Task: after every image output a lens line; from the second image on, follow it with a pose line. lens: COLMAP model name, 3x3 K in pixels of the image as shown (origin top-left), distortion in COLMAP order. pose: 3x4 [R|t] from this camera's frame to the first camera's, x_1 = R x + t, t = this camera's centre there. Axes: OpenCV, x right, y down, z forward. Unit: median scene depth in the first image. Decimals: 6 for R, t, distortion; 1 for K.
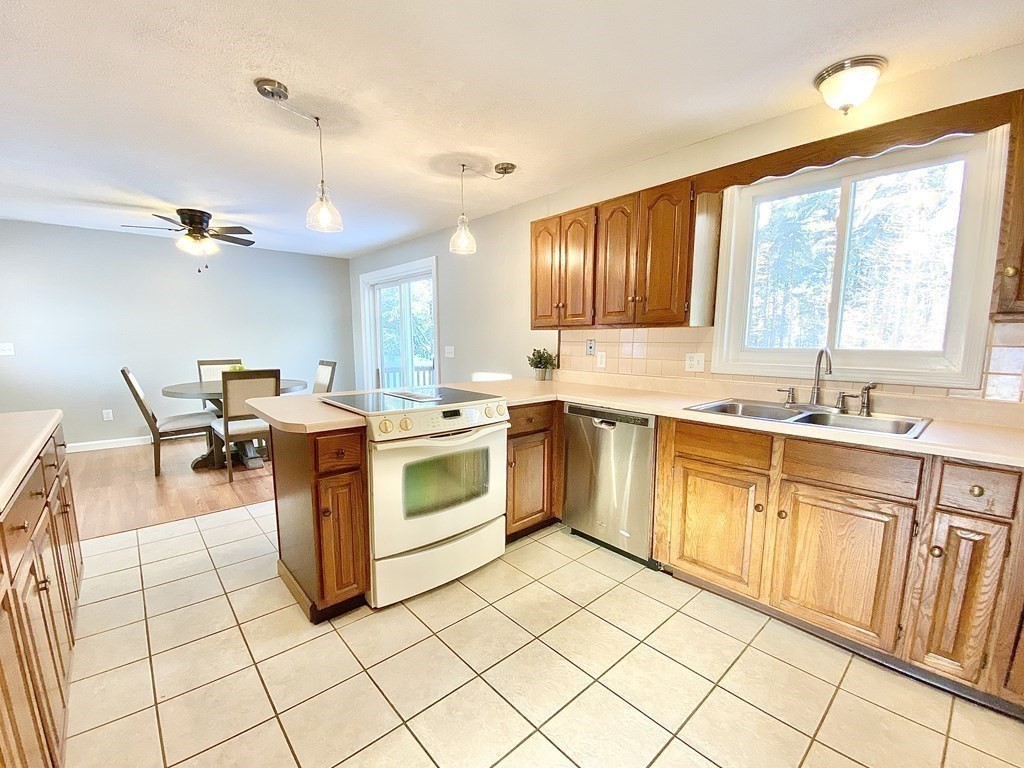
lens RADIAL K [[429.3, 0, 510.1], [0, 429.3, 401.8], [0, 0, 1]] dist [0.000137, -0.000136]
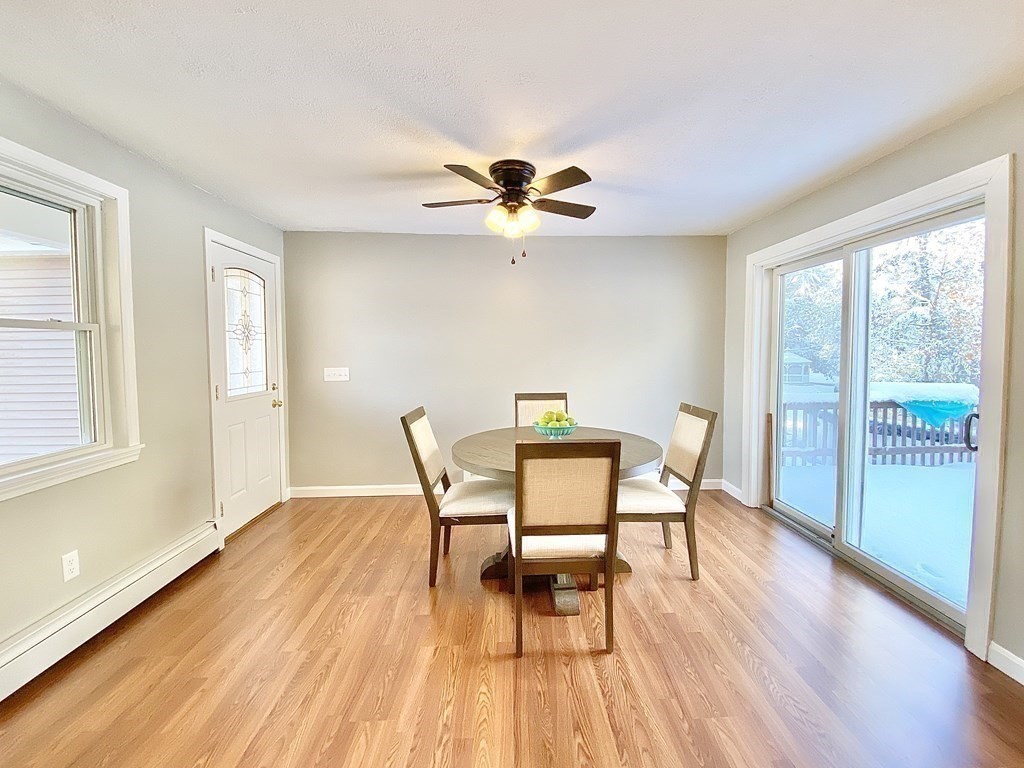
lens RADIAL K [[442.9, 0, 531.3], [0, 442.9, 366.0], [0, 0, 1]] dist [0.041677, -0.029981]
pose [[0.784732, 0.013172, -0.619695, -0.302116], [-0.082374, 0.993122, -0.083203, -0.101874], [0.614337, 0.116339, 0.780420, 0.532030]]
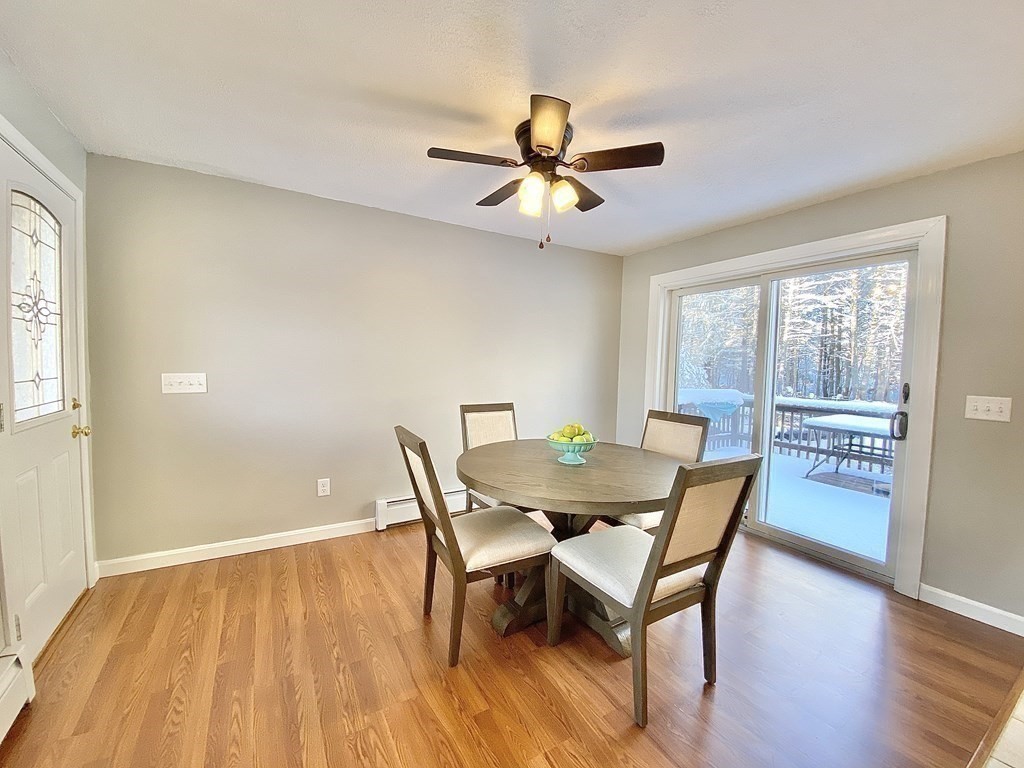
lens RADIAL K [[414.8, 0, 512.0], [0, 414.8, 384.0], [0, 0, 1]] dist [0.035471, -0.028473]
pose [[0.981227, 0.023599, -0.191409, -0.664432], [-0.042100, 0.994759, -0.093176, -0.091113], [0.188207, 0.099485, 0.977078, 0.523852]]
